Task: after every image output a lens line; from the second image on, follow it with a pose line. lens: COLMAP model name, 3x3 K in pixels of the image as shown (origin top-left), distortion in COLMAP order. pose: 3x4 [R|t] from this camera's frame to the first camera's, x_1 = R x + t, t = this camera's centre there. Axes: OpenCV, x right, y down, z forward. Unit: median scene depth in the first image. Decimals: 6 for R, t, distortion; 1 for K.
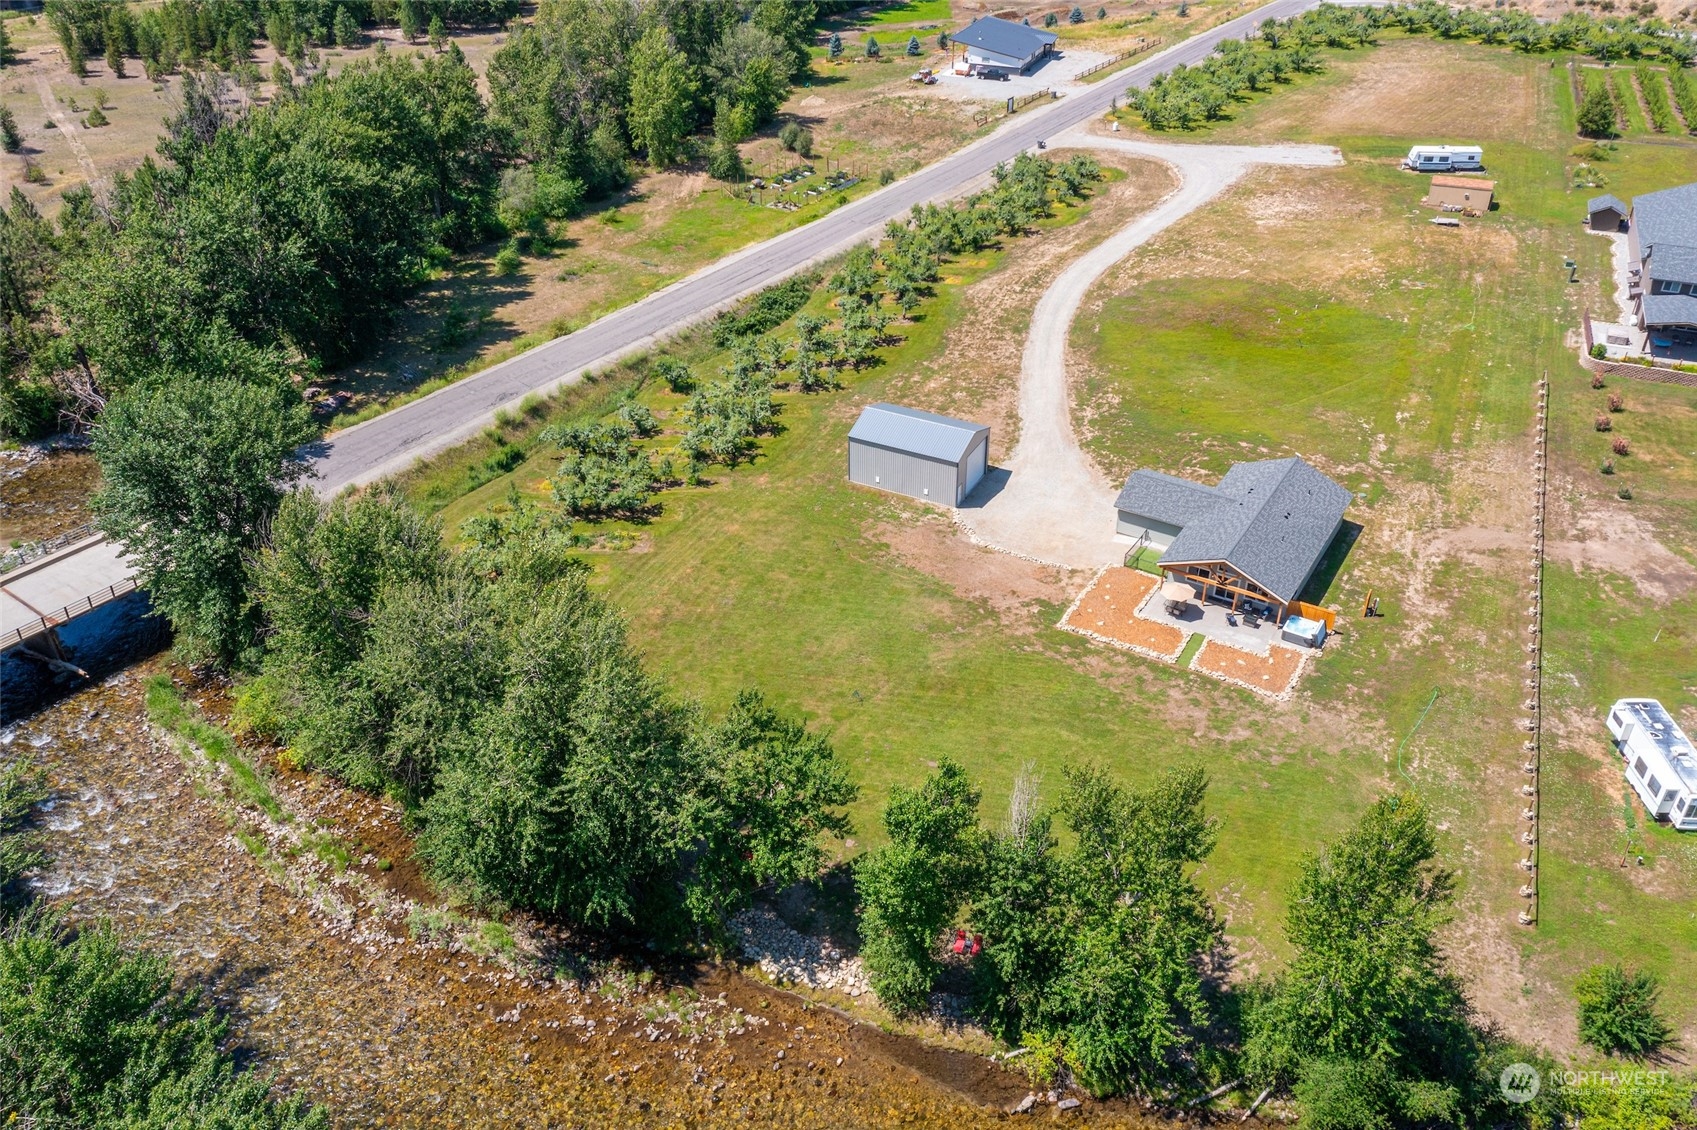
lens RADIAL K [[1317.5, 0, 848.5], [0, 1317.5, 565.0], [0, 0, 1]] dist [-0.010458, 0.061672]
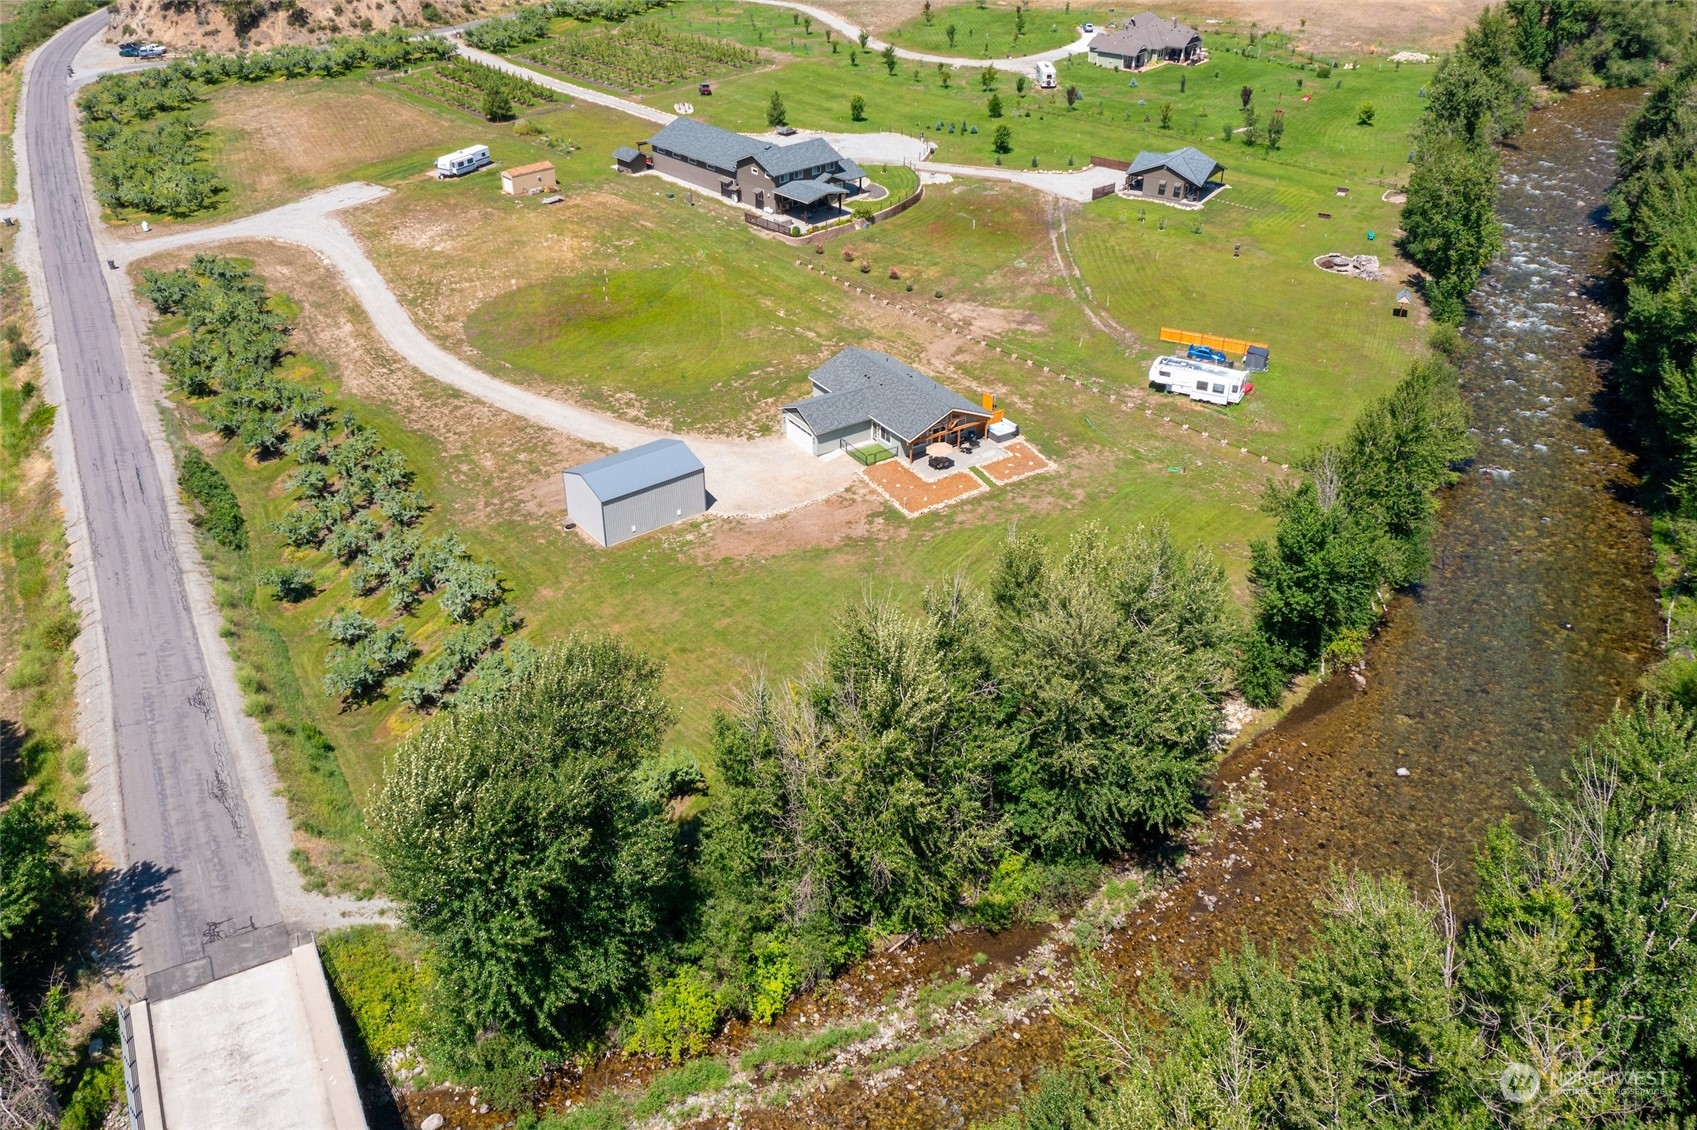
lens RADIAL K [[1376.9, 0, 838.7], [0, 1376.9, 547.0], [0, 0, 1]] dist [-0.007037, 0.047355]
pose [[0.419110, -0.459854, 0.782867, -0.506792], [0.508723, 0.833126, 0.217030, -0.138963], [-0.752029, 0.307304, 0.583109, 0.204067]]
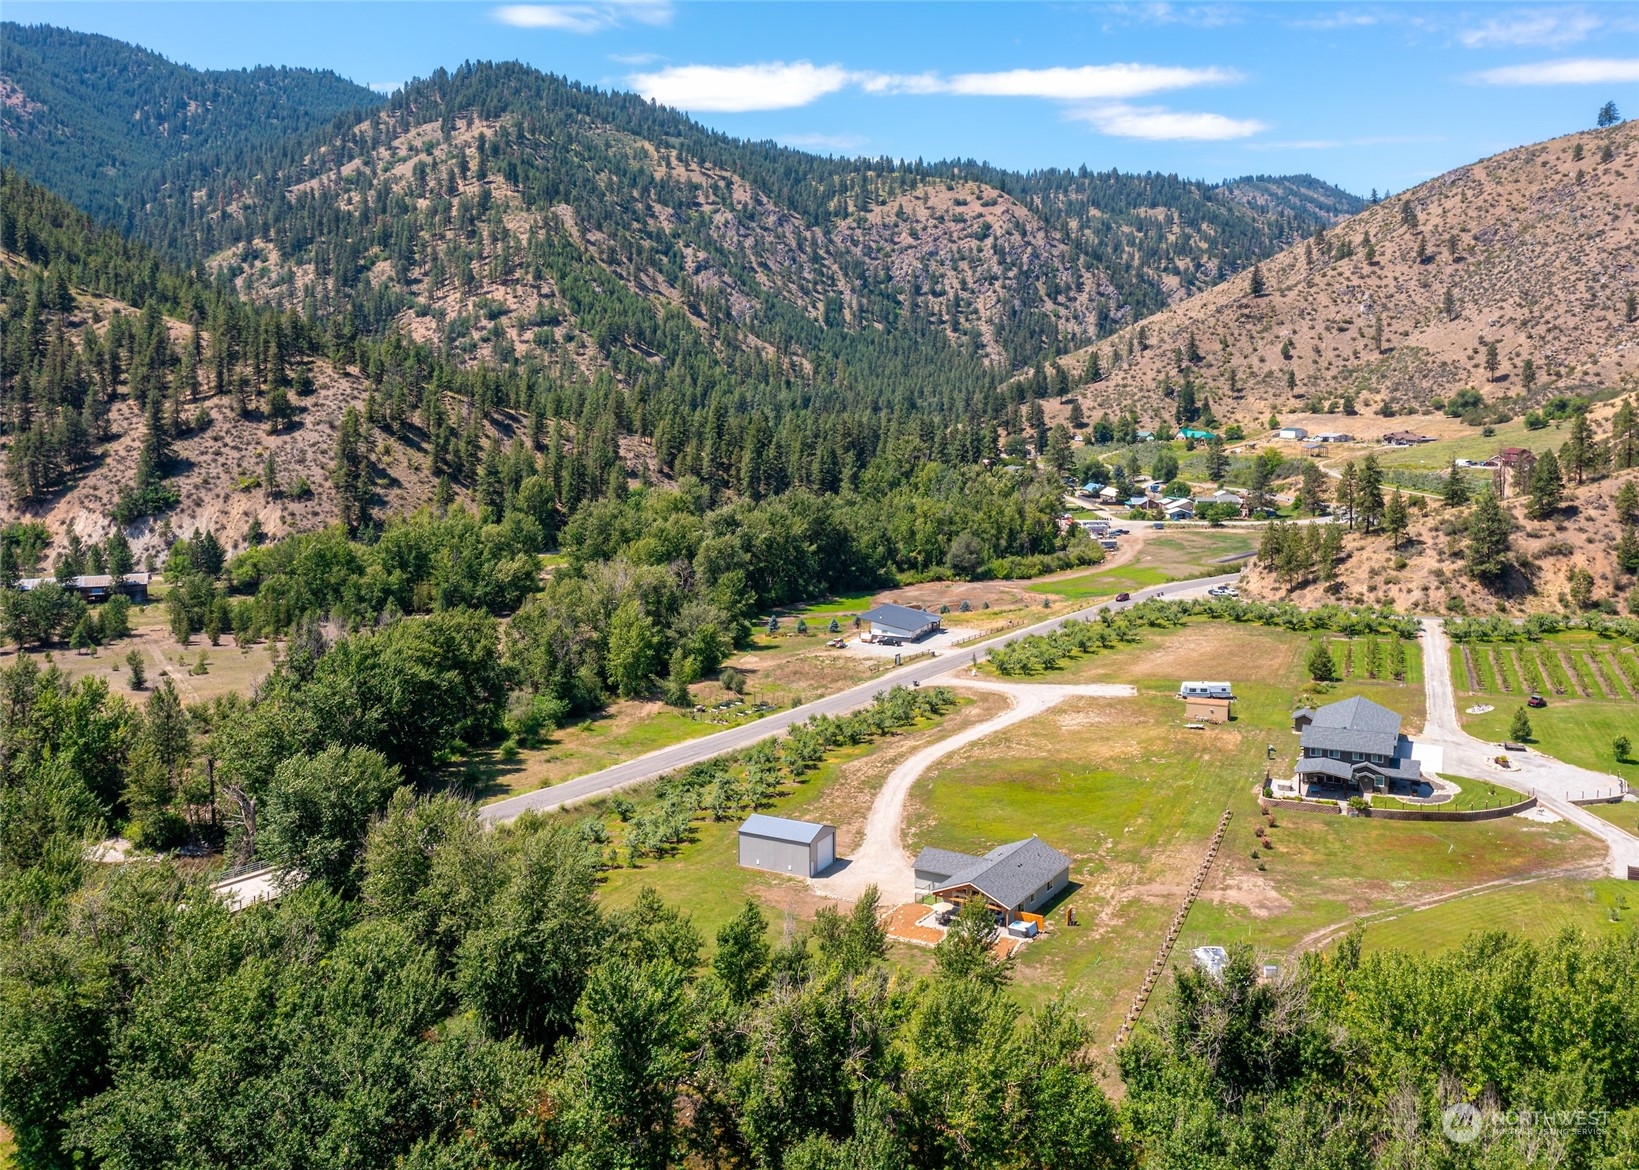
lens RADIAL K [[1409.9, 0, 823.4], [0, 1409.9, 506.5], [0, 0, 1]] dist [-0.014216, 0.096516]
pose [[0.999955, 0.006503, -0.006971, 0.071916], [-0.009034, 0.879864, -0.475139, 0.229776], [0.003044, 0.475180, 0.879883, -0.384435]]
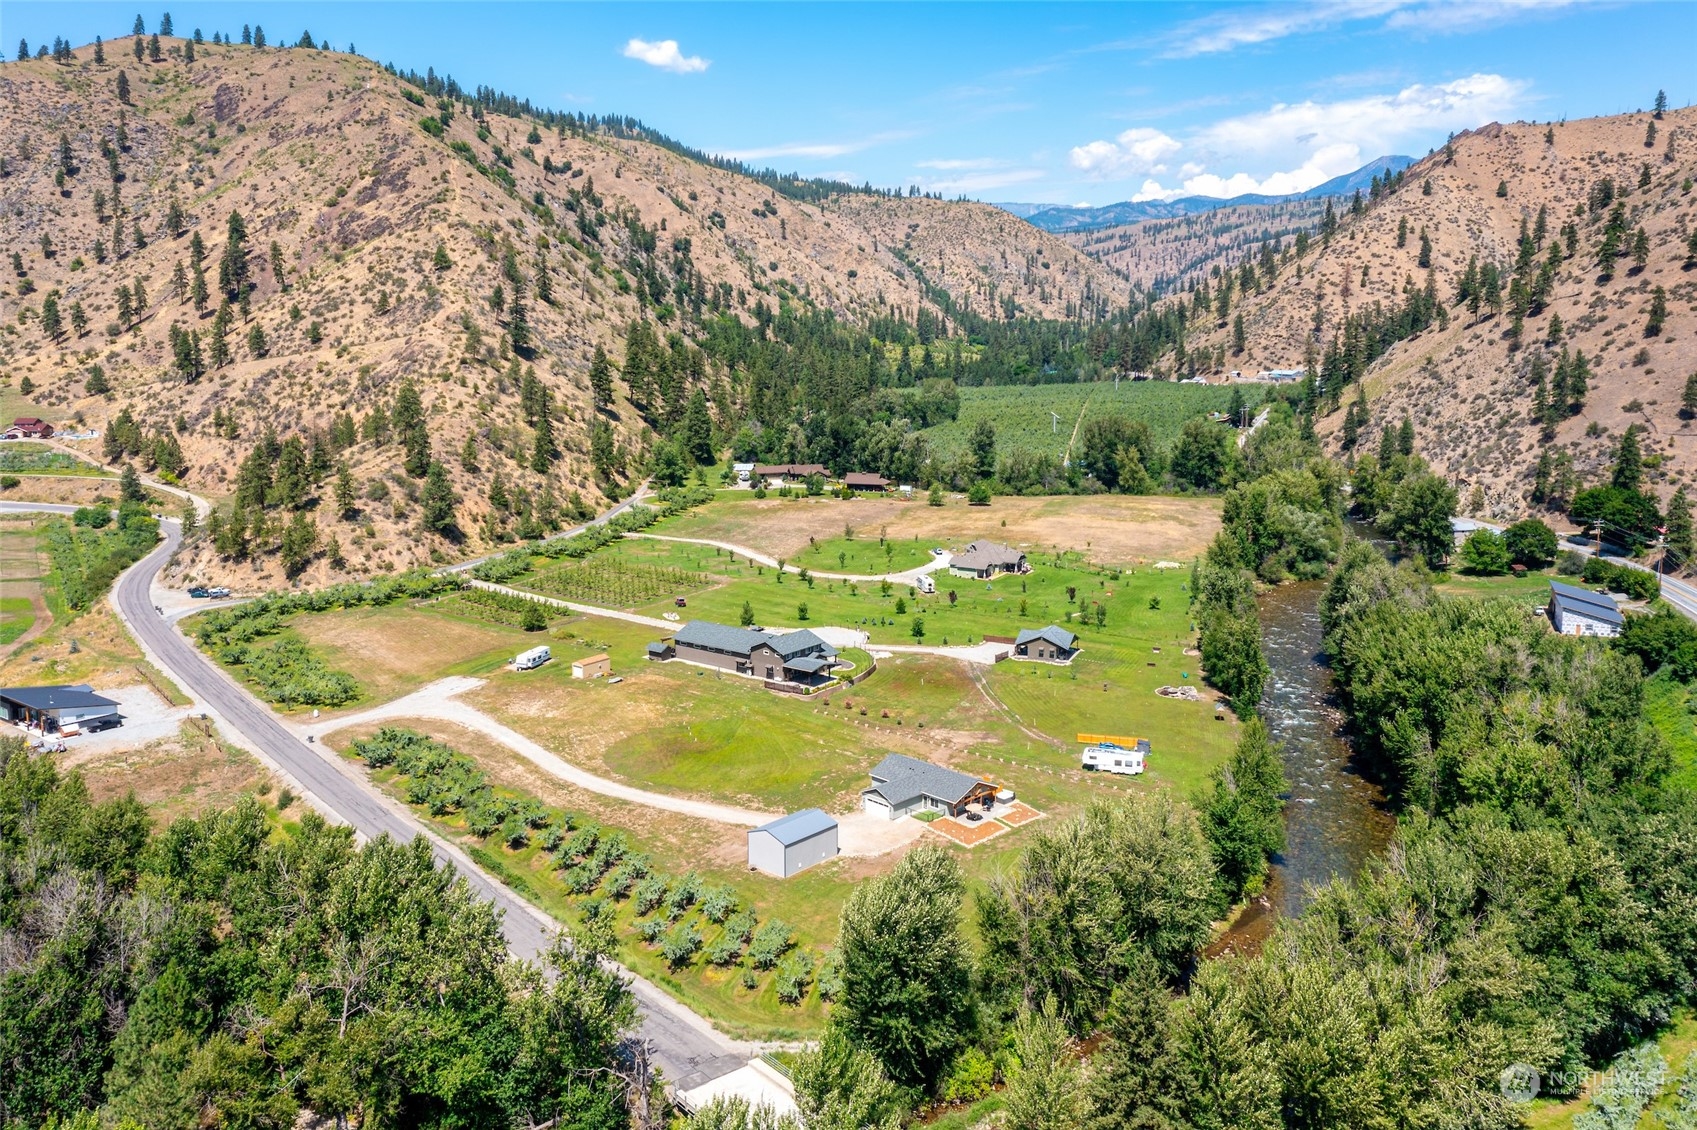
lens RADIAL K [[1365.7, 0, 883.5], [0, 1365.7, 459.4], [0, 0, 1]] dist [-0.003671, 0.043213]
pose [[0.222550, -0.095592, 0.970223, -0.995112], [0.542045, 0.839317, -0.041640, -0.235338], [-0.810345, 0.535172, 0.238606, 0.214139]]
